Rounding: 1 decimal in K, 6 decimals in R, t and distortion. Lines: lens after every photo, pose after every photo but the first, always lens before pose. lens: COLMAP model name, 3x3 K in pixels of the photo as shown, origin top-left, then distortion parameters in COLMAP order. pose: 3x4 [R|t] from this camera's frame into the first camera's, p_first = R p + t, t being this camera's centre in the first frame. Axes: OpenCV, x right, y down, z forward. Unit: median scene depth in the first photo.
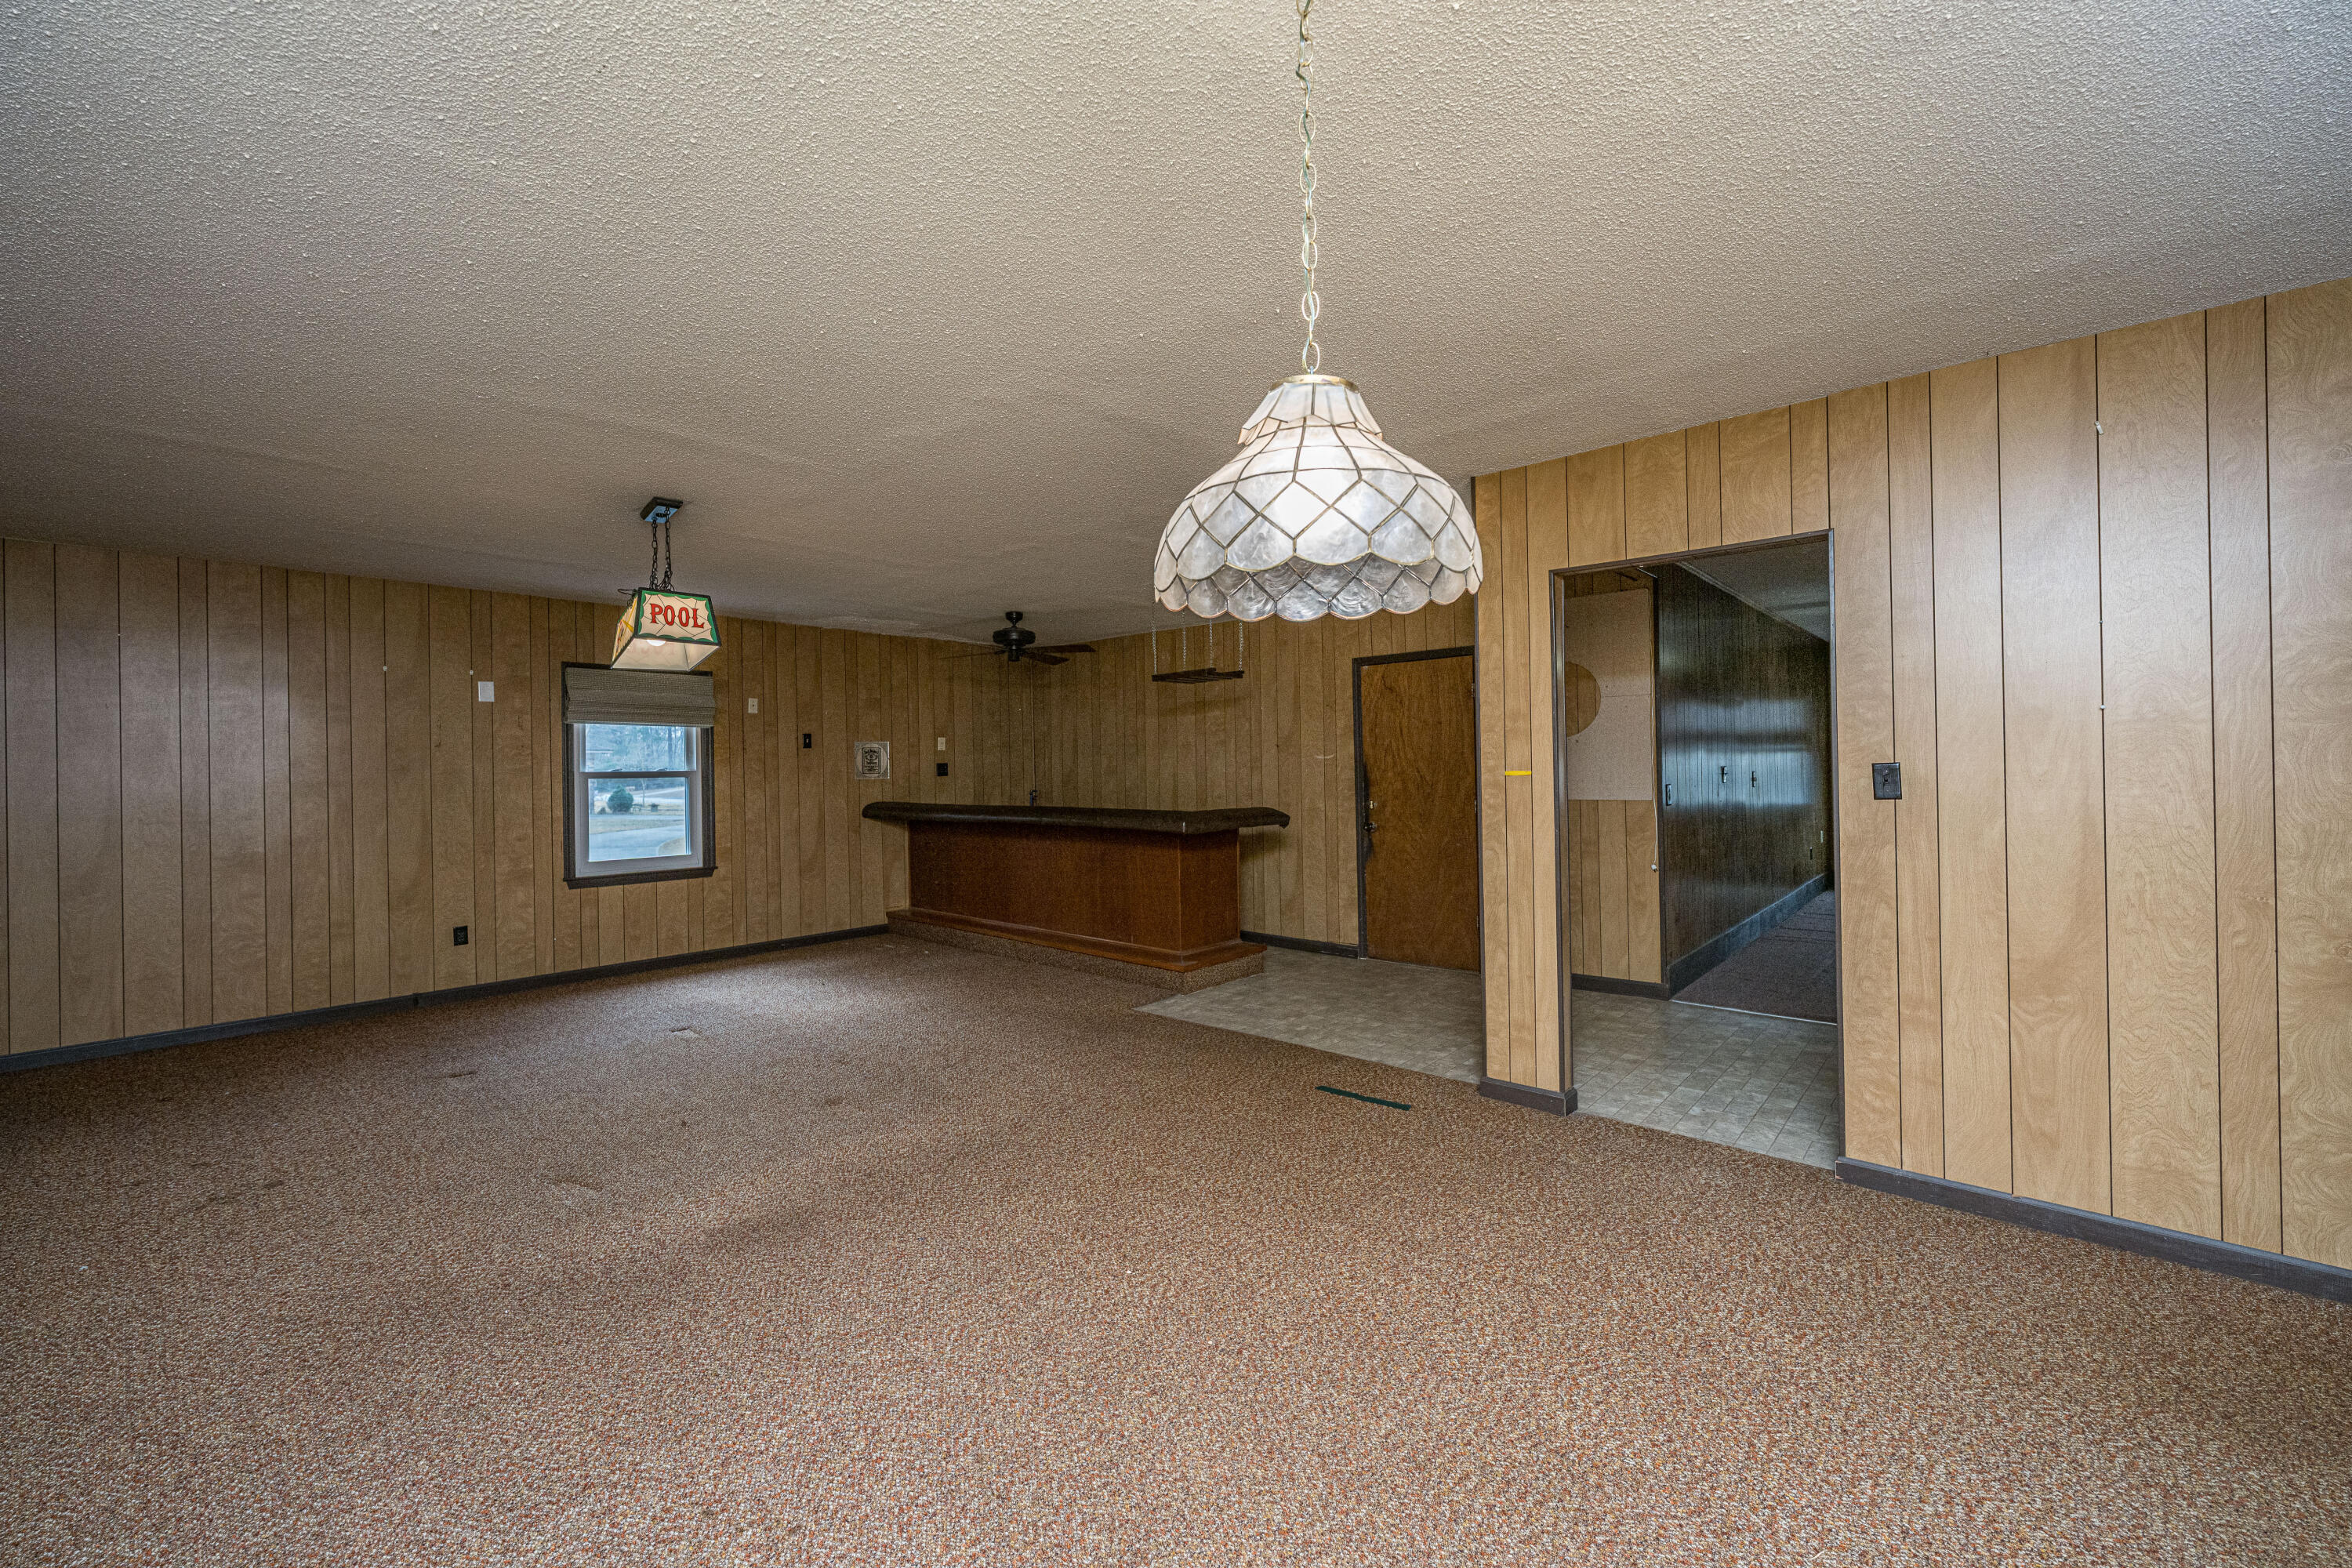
lens RADIAL K [[938.7, 0, 1180.0], [0, 938.7, 759.6], [0, 0, 1]] dist [-0.001211, 0.000191]
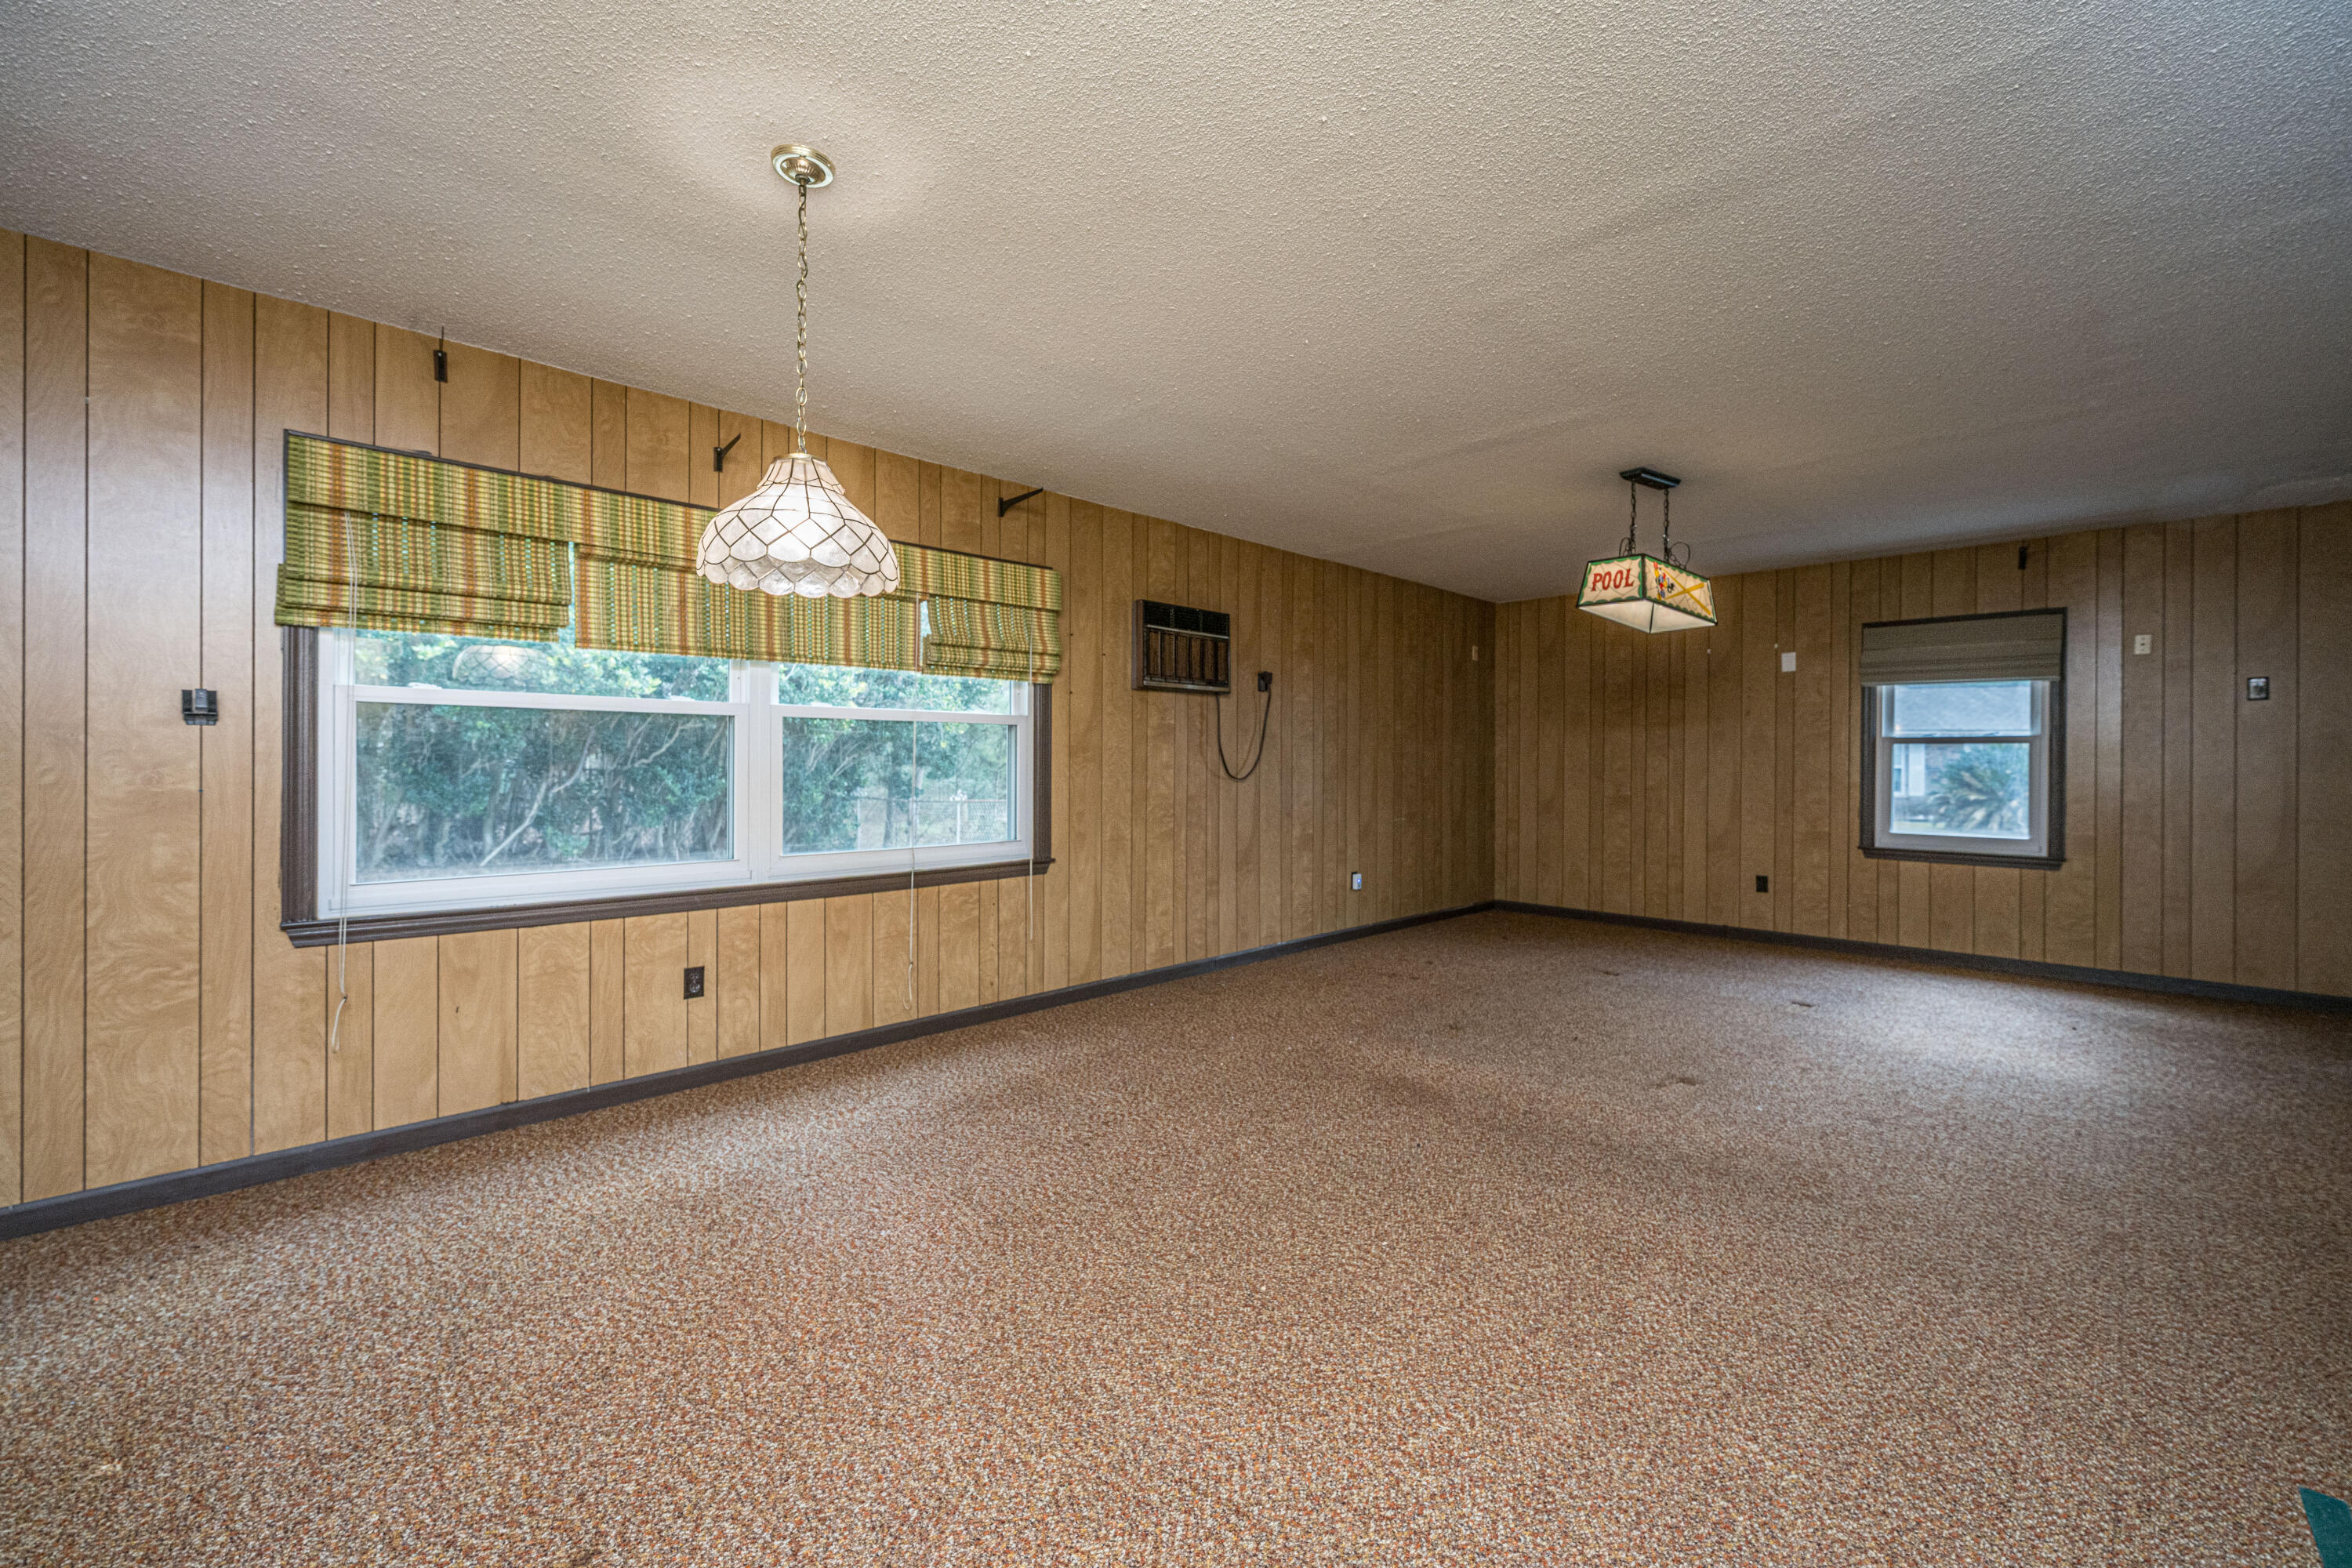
lens RADIAL K [[938.7, 0, 1180.0], [0, 938.7, 759.6], [0, 0, 1]] dist [-0.001211, 0.000191]
pose [[-0.070879, 0.007107, -0.997460, 0.375369], [0.002352, 0.999973, 0.006958, 0.029390], [0.997482, -0.001853, -0.070894, 0.374779]]
